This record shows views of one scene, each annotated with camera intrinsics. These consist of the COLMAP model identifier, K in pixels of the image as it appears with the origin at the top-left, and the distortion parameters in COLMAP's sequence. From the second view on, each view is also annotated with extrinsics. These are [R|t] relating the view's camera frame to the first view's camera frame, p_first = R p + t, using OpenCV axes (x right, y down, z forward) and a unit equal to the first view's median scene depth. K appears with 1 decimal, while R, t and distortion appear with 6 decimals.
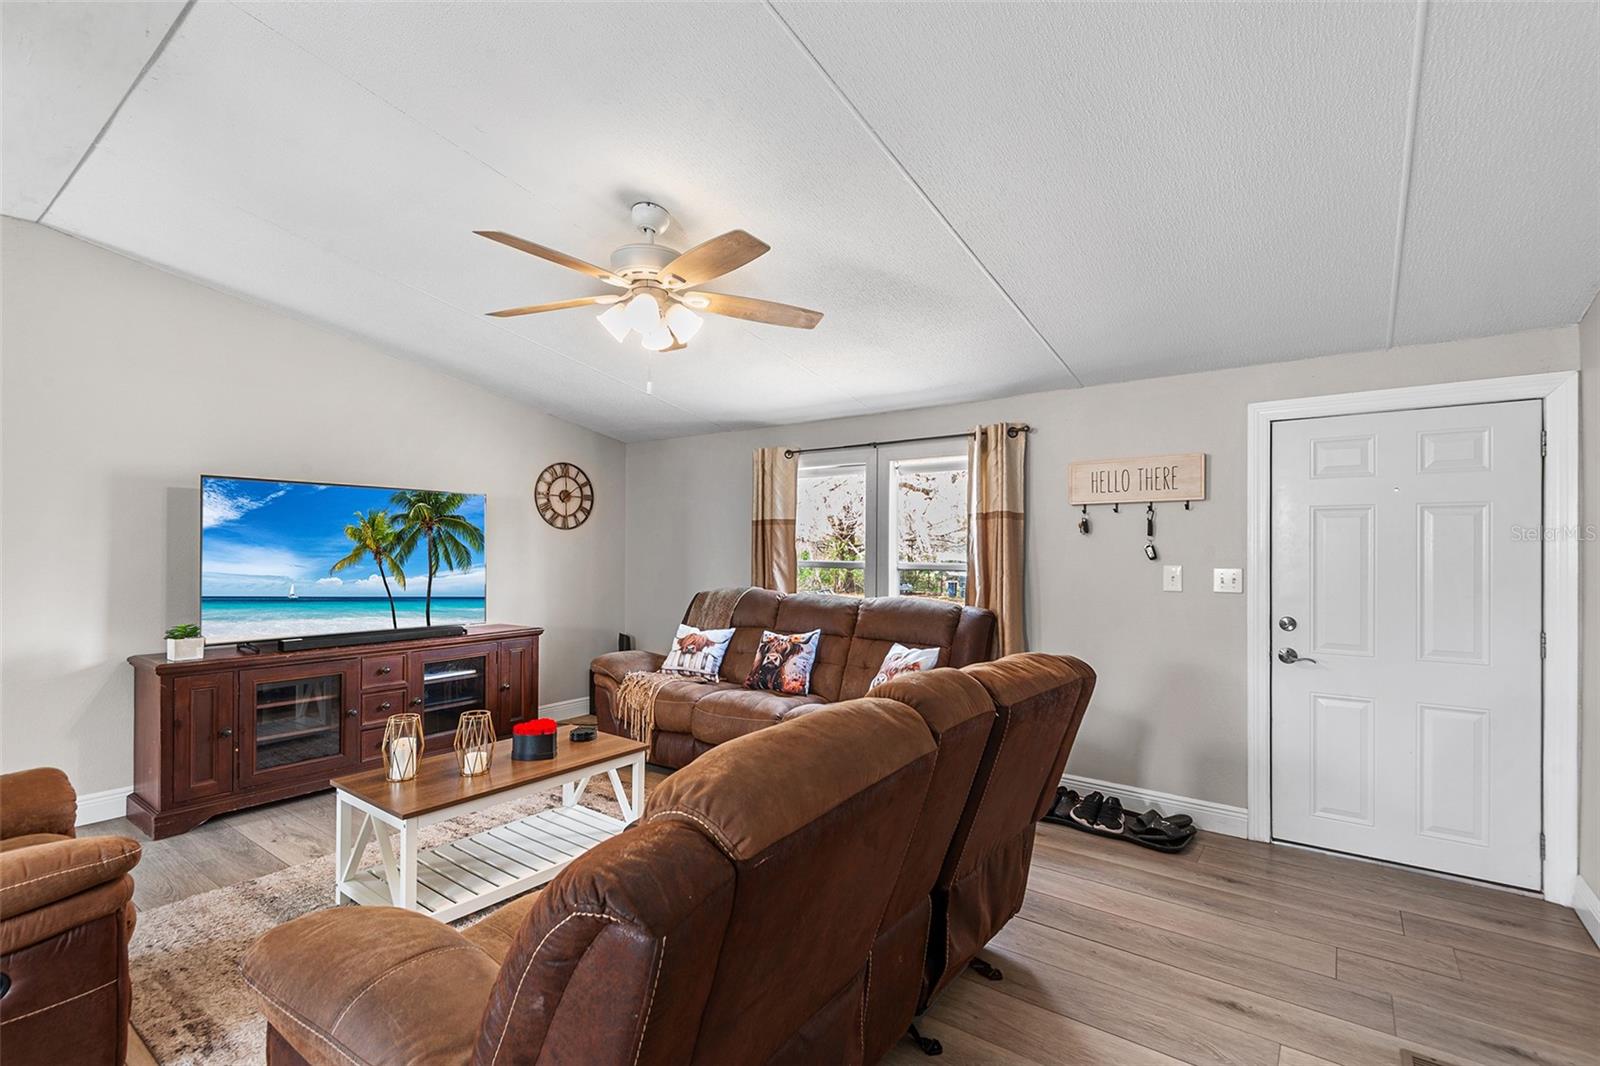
lens RADIAL K [[732.7, 0, 794.7], [0, 732.7, 542.6], [0, 0, 1]] dist [0.040385, -0.024241]
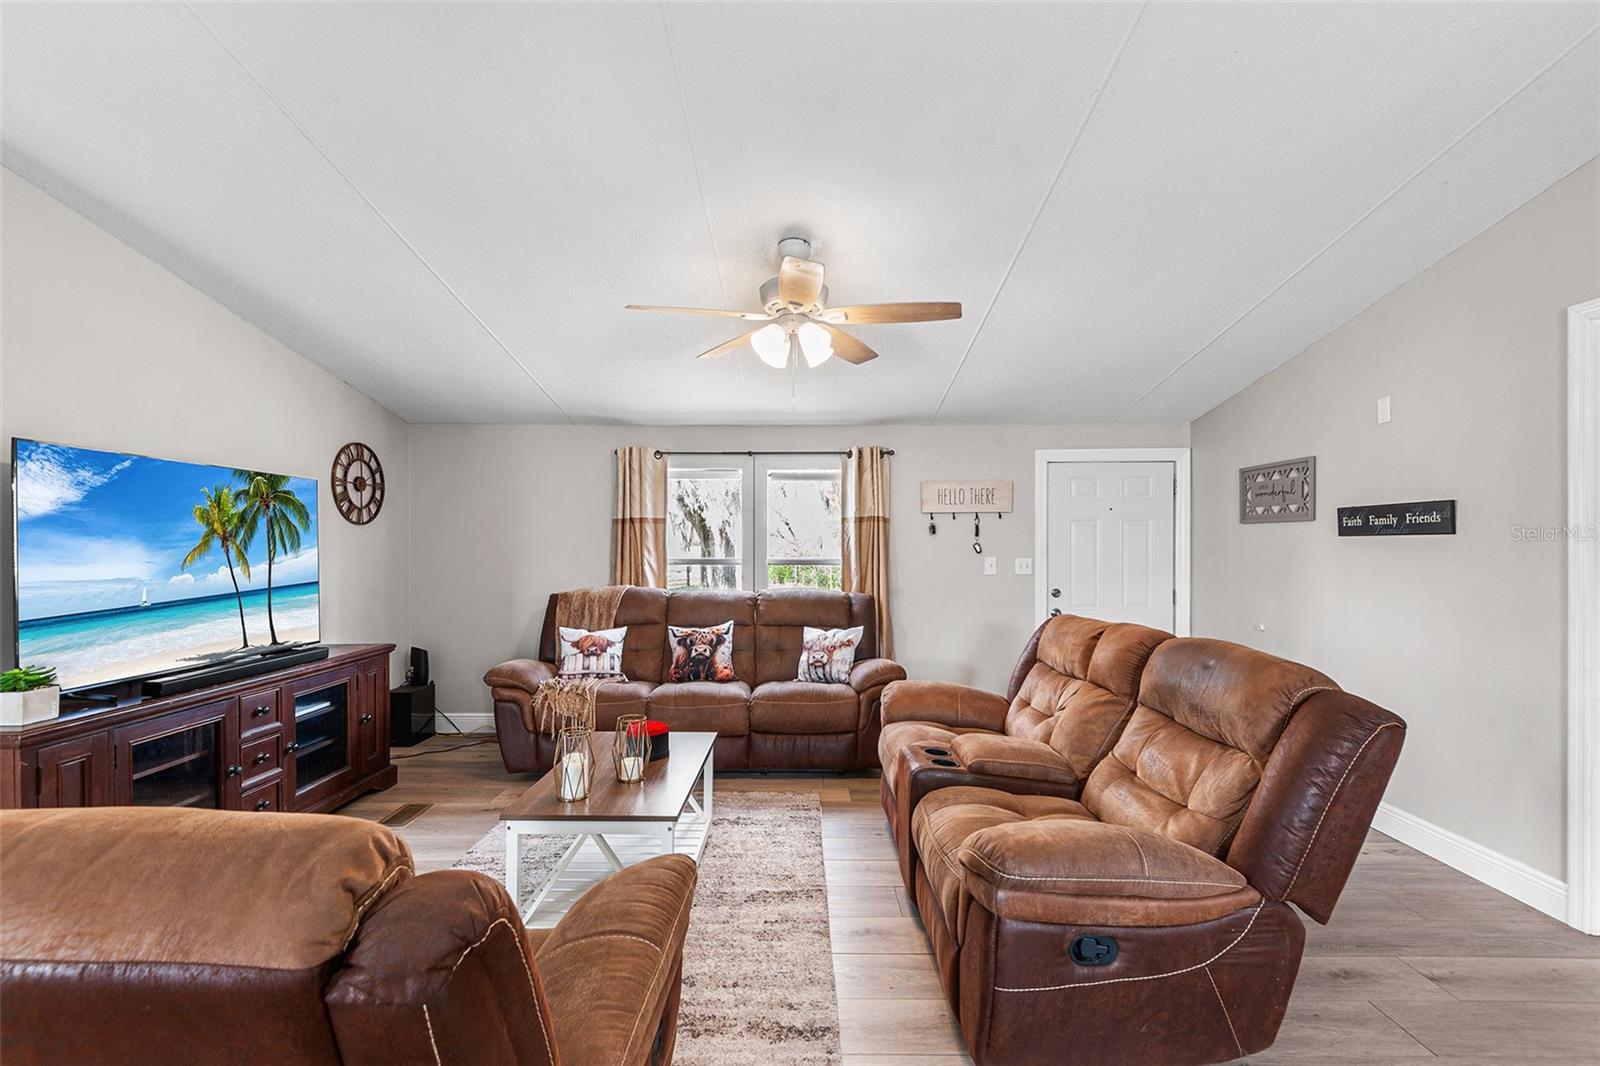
lens RADIAL K [[732.7, 0, 794.7], [0, 732.7, 542.6], [0, 0, 1]] dist [0.040385, -0.024241]
pose [[0.803232, 0.001688, 0.595664, -0.507742], [0.000433, 0.999994, -0.003419, 0.006205], [-0.595667, 0.003004, 0.803226, 0.065136]]
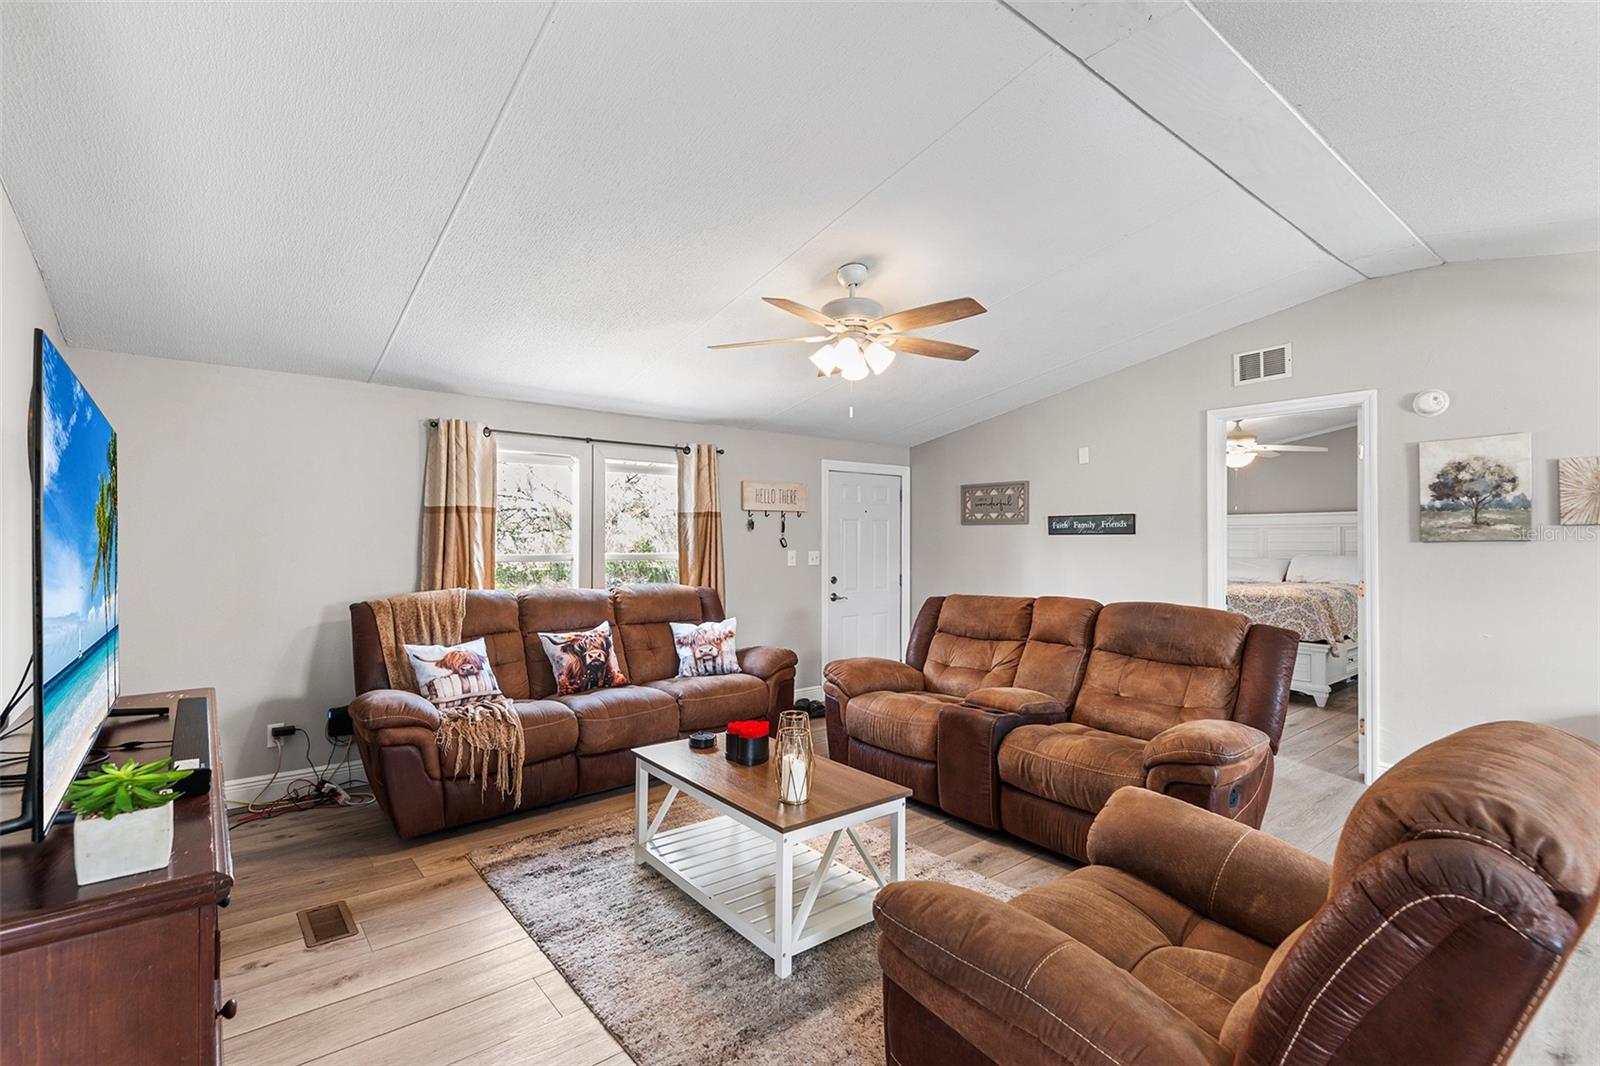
lens RADIAL K [[726.5, 0, 800.0], [0, 726.5, 533.0], [0, 0, 1]] dist [0.037748, -0.023239]
pose [[0.245343, 0.009697, 0.969388, -0.818561], [-0.001831, 0.999953, -0.009540, 0.006109], [-0.969435, 0.000566, 0.245349, 0.466939]]
